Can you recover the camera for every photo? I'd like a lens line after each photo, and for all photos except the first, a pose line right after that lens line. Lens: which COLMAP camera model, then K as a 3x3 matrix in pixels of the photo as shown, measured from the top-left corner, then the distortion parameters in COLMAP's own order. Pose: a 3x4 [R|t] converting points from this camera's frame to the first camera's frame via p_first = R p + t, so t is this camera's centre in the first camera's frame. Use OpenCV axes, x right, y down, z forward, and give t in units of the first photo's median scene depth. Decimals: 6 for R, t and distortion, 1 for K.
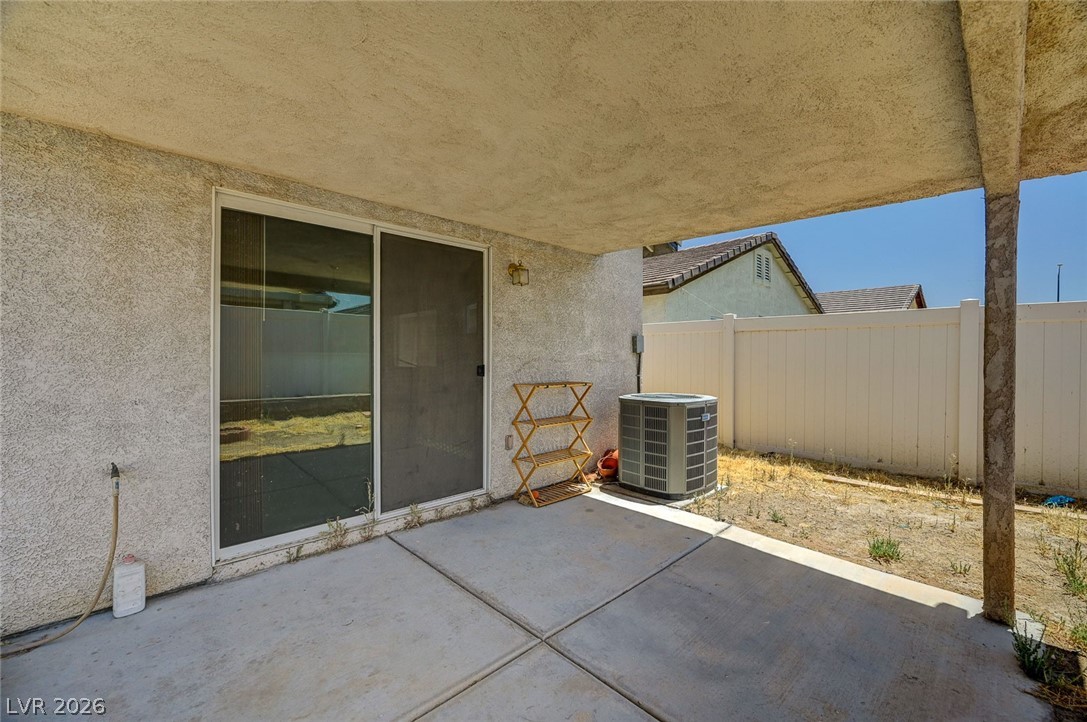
lens RADIAL K [[436.9, 0, 545.9], [0, 436.9, 363.9], [0, 0, 1]] dist [0.007430, 0.000075]
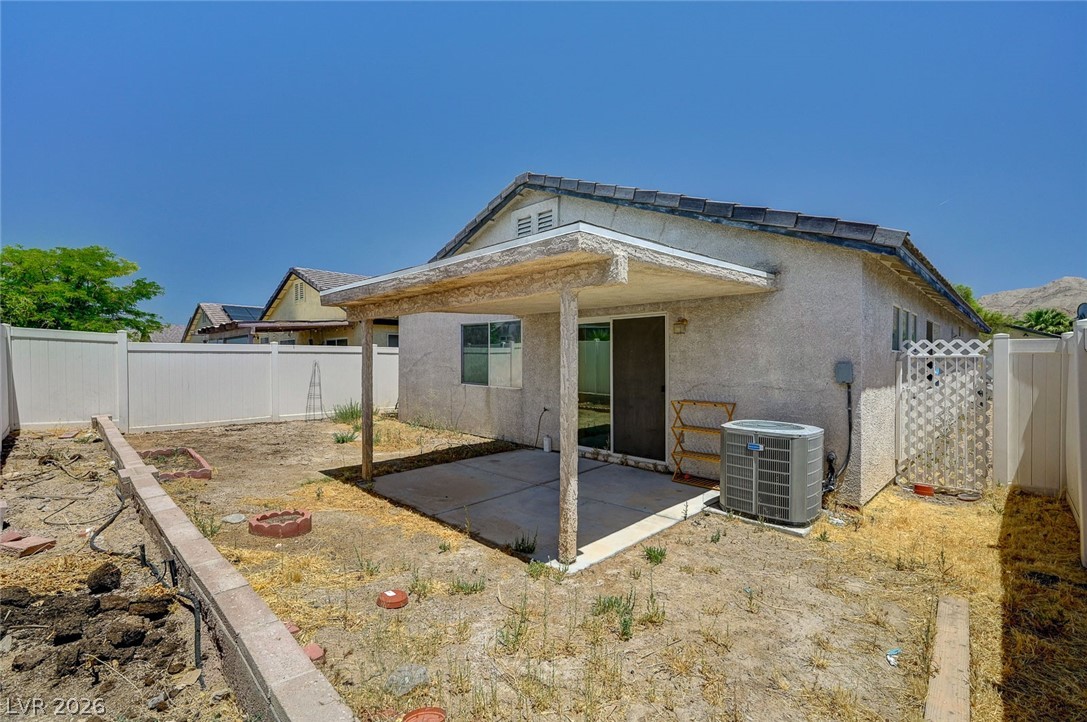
lens RADIAL K [[501.4, 0, 546.2], [0, 501.4, 357.9], [0, 0, 1]] dist [-0.000938, 0.000002]
pose [[0.030978, 0.010831, -0.999461, 1.703432], [-0.003531, 0.999936, 0.010727, -0.118211], [0.999514, 0.003197, 0.031015, 0.503727]]
